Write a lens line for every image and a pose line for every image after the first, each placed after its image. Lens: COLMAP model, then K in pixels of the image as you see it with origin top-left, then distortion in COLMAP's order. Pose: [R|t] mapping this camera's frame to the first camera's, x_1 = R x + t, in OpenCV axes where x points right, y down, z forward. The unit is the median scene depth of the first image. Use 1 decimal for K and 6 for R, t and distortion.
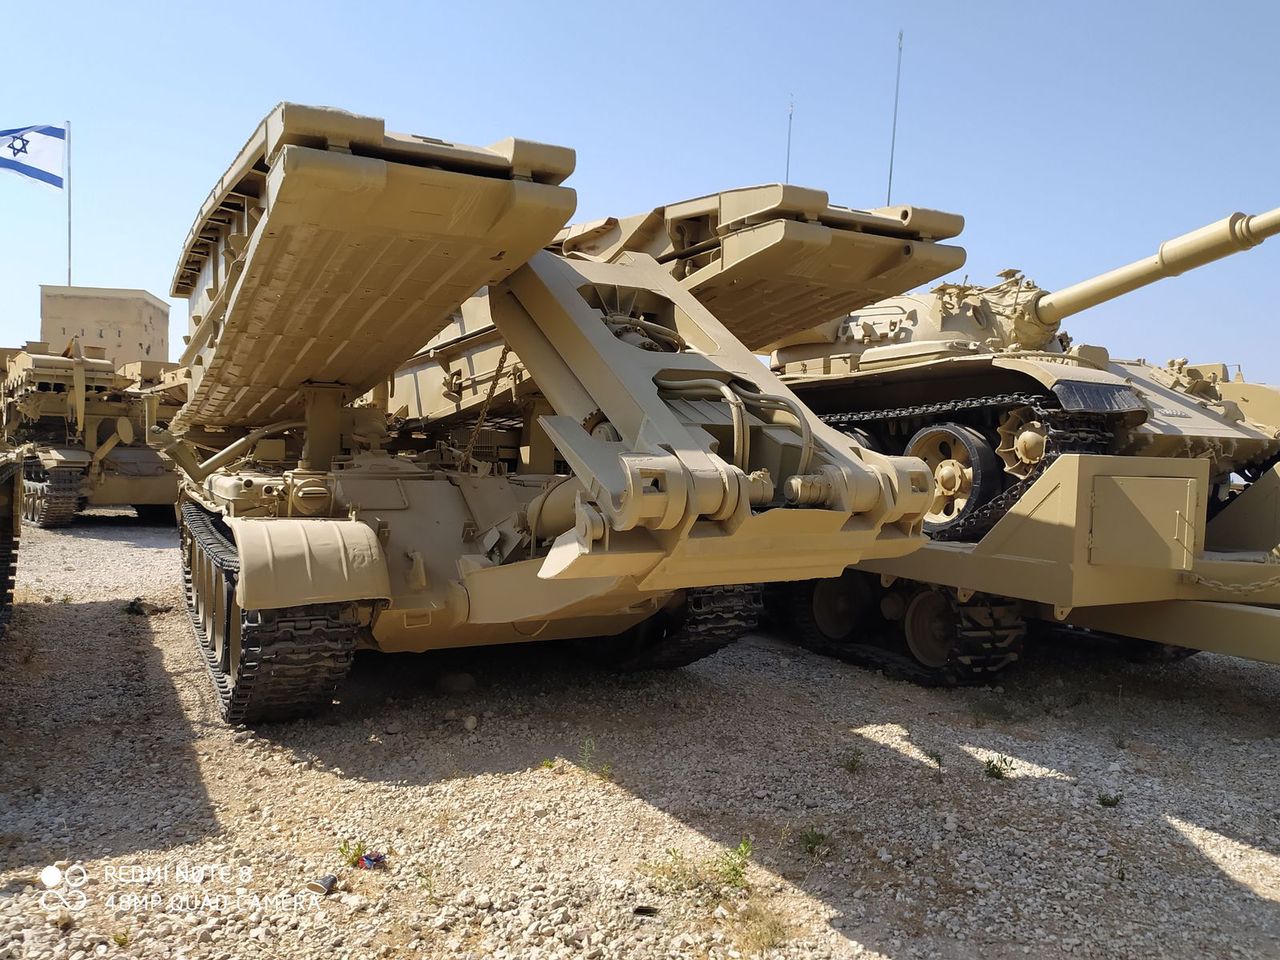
lens RADIAL K [[931.3, 0, 642.5], [0, 931.3, 479.6], [0, 0, 1]] dist [0.034243, -0.036824]
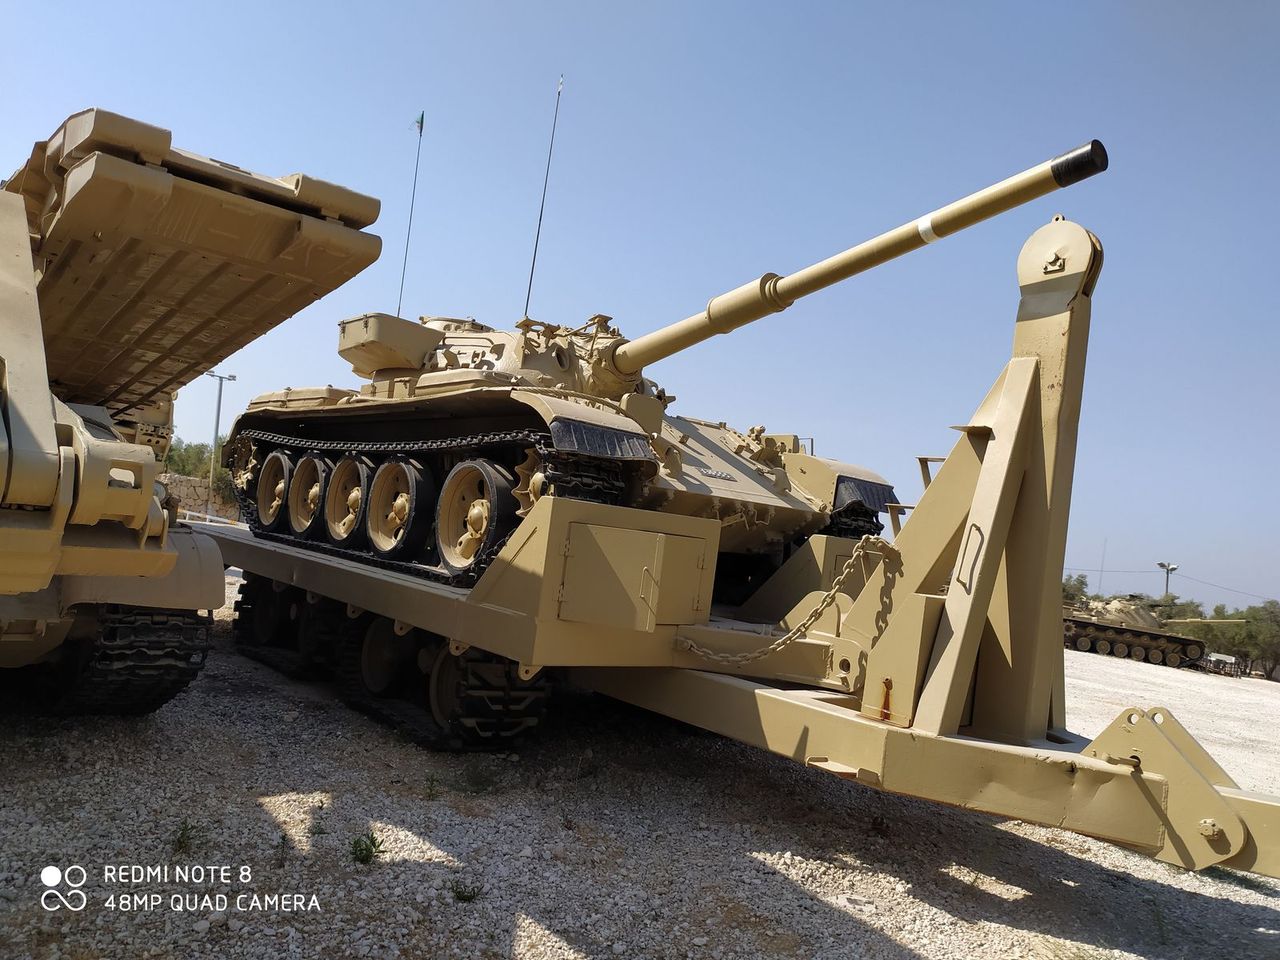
lens RADIAL K [[931.3, 0, 593.0], [0, 931.3, 467.0], [0, 0, 1]] dist [0.034243, -0.036824]
pose [[0.978217, 0.104955, 0.179097, 0.292068], [-0.091432, 0.992414, -0.082183, 0.013483], [-0.186364, 0.064017, 0.980393, 0.088678]]
